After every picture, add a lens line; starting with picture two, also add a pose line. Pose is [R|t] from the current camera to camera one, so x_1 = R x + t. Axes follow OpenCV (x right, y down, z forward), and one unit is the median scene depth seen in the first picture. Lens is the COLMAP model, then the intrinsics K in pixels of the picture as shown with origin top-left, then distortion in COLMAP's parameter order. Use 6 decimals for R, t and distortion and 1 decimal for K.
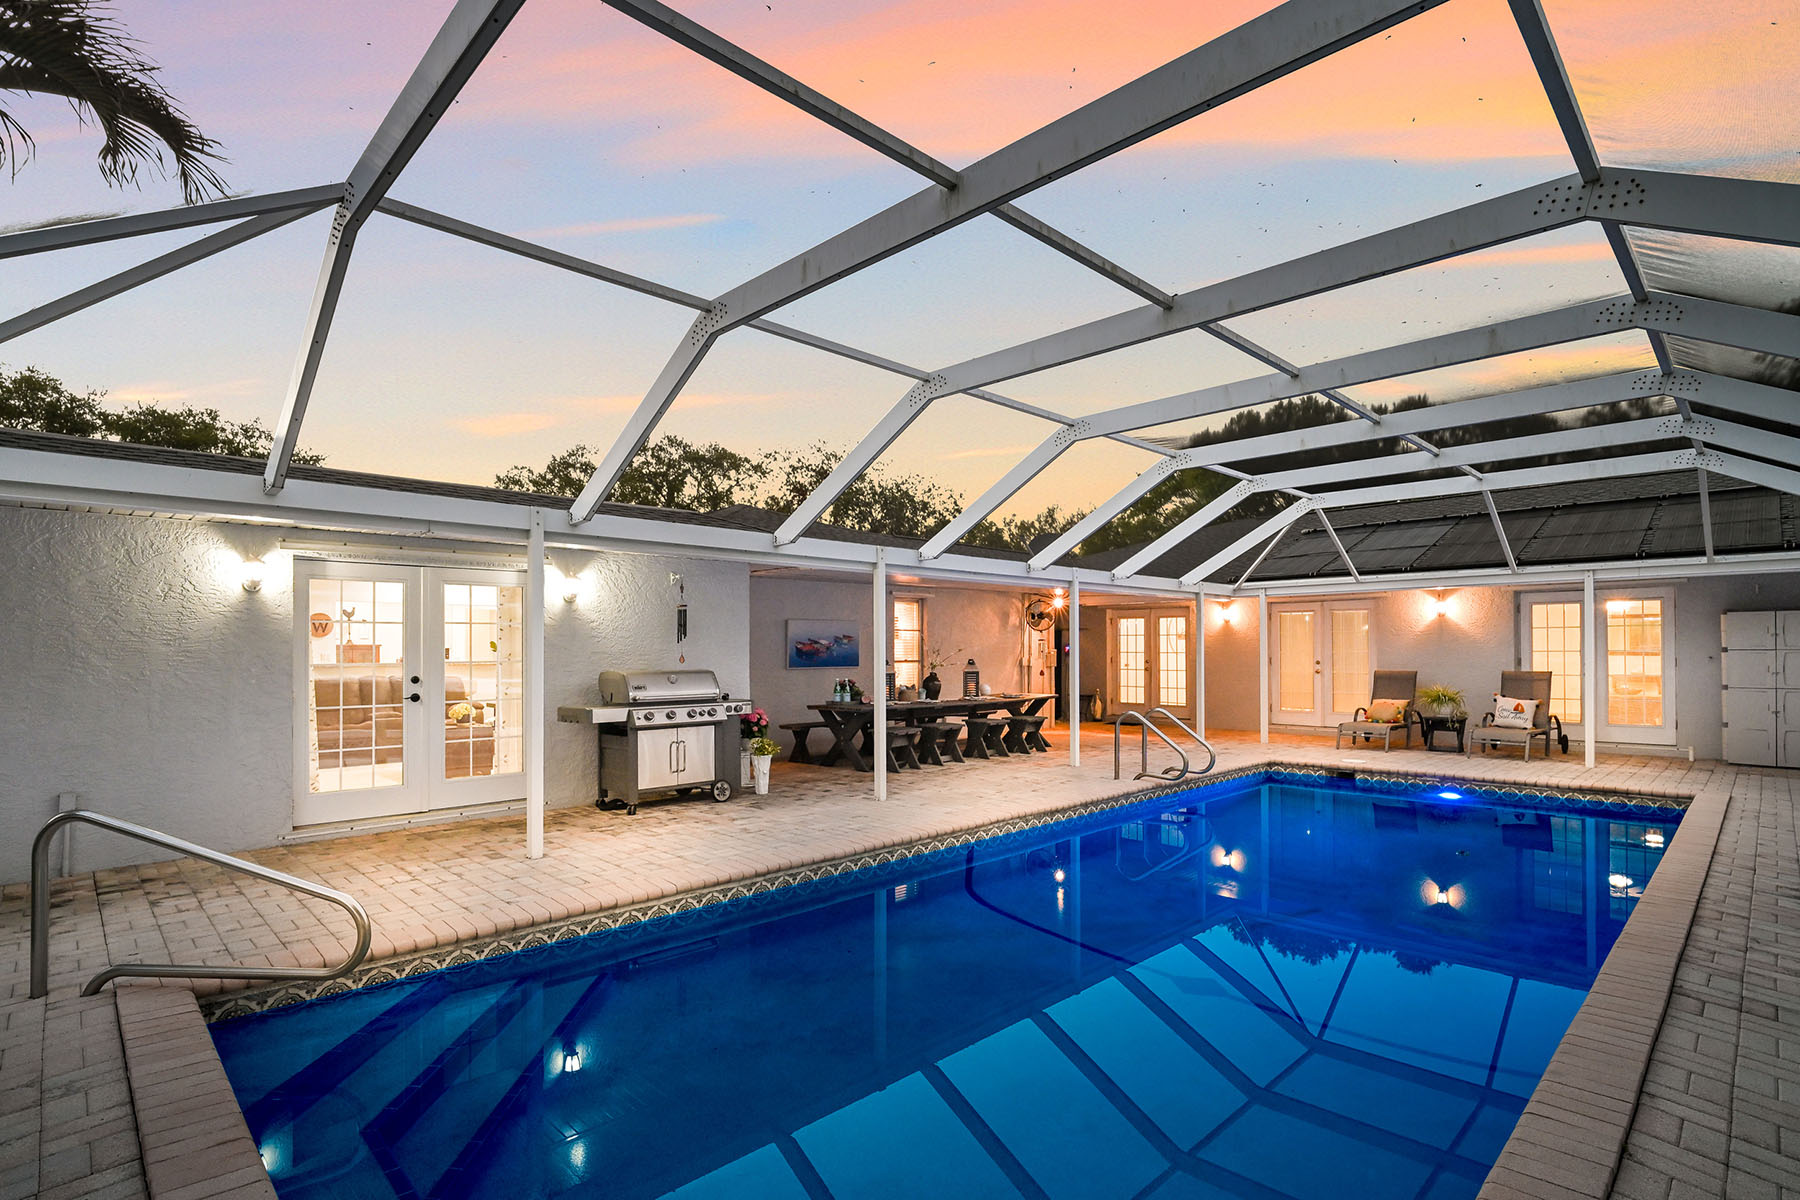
lens RADIAL K [[858.7, 0, 894.4], [0, 858.7, 649.3], [0, 0, 1]] dist [-0.005786, -0.000668]
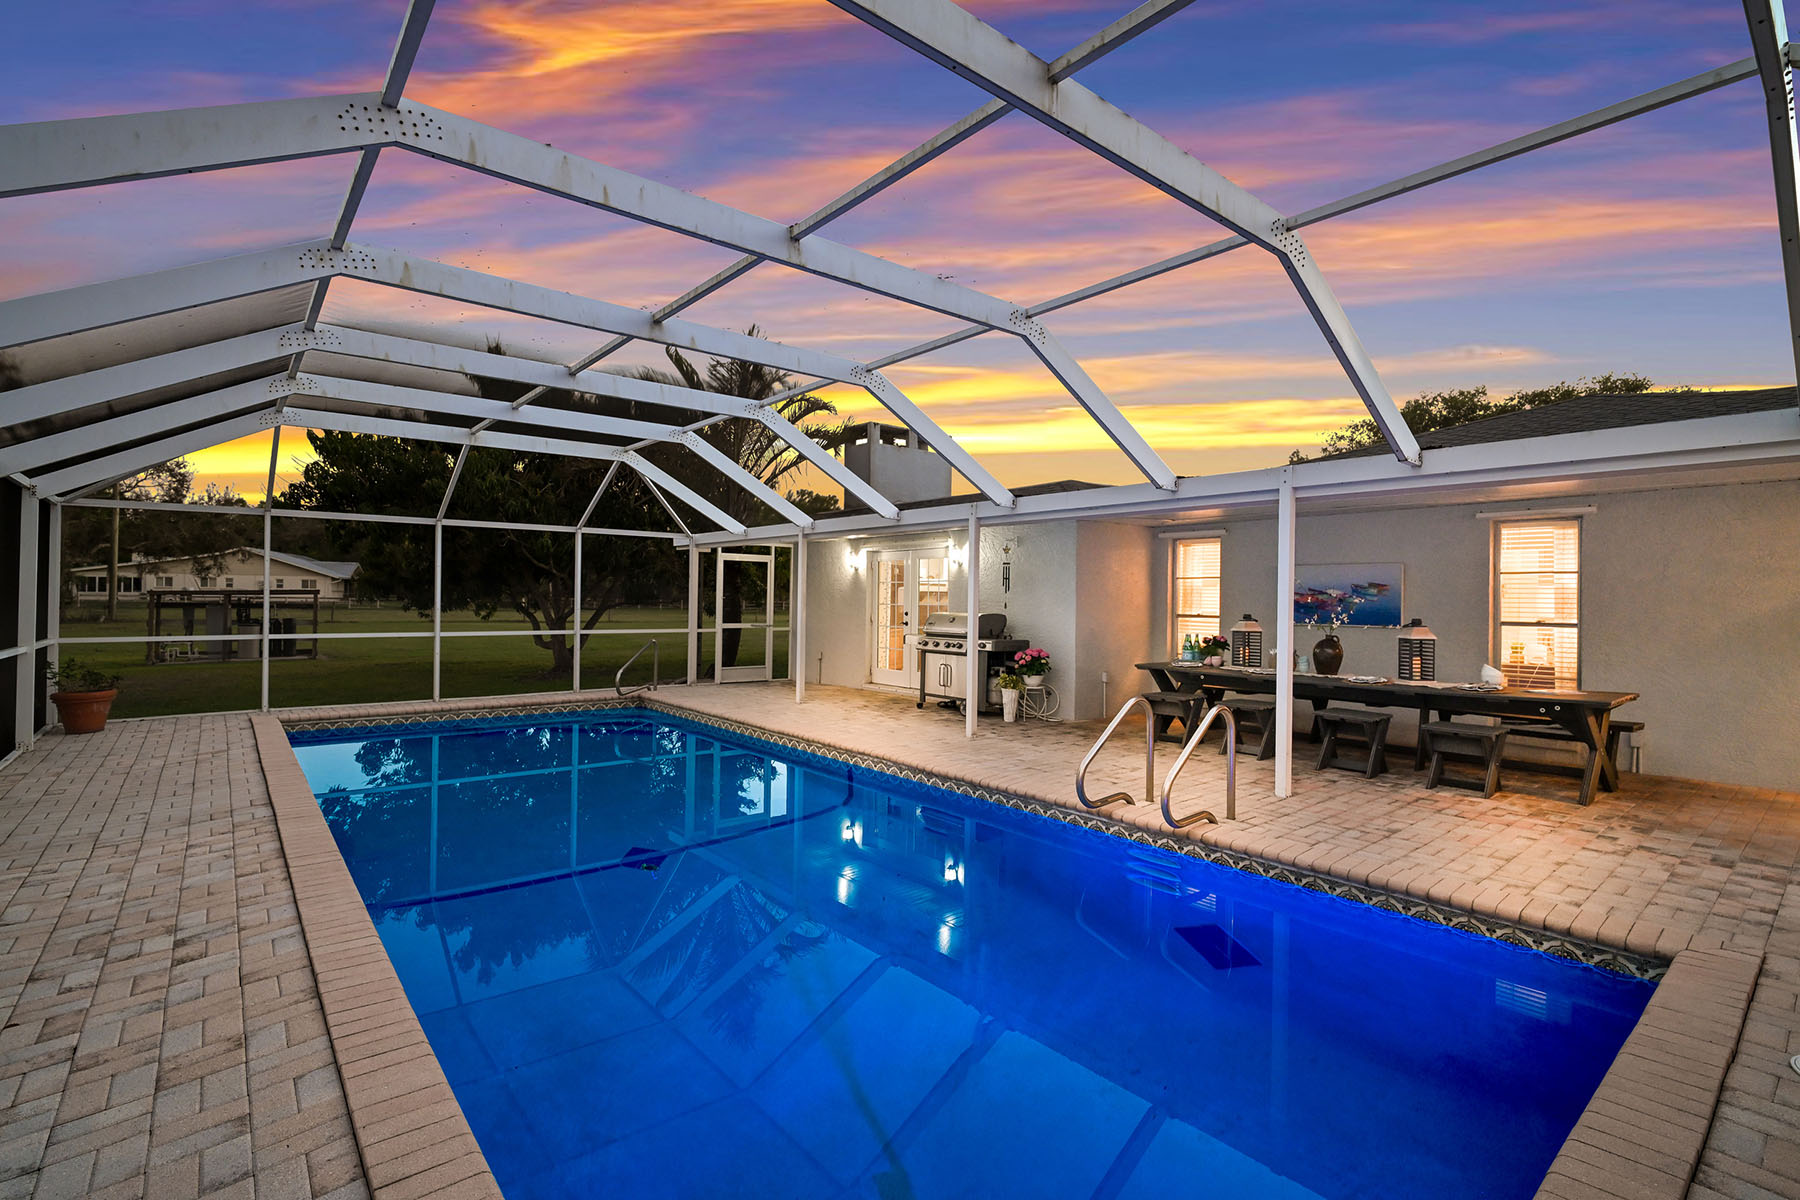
lens RADIAL K [[858.7, 0, 916.9], [0, 858.7, 594.4], [0, 0, 1]] dist [-0.005786, -0.000668]
pose [[-0.080058, 0.000776, -0.996790, 1.039536], [-0.008781, 0.999960, 0.001484, -0.006374], [0.996752, 0.008872, -0.080048, 0.983008]]
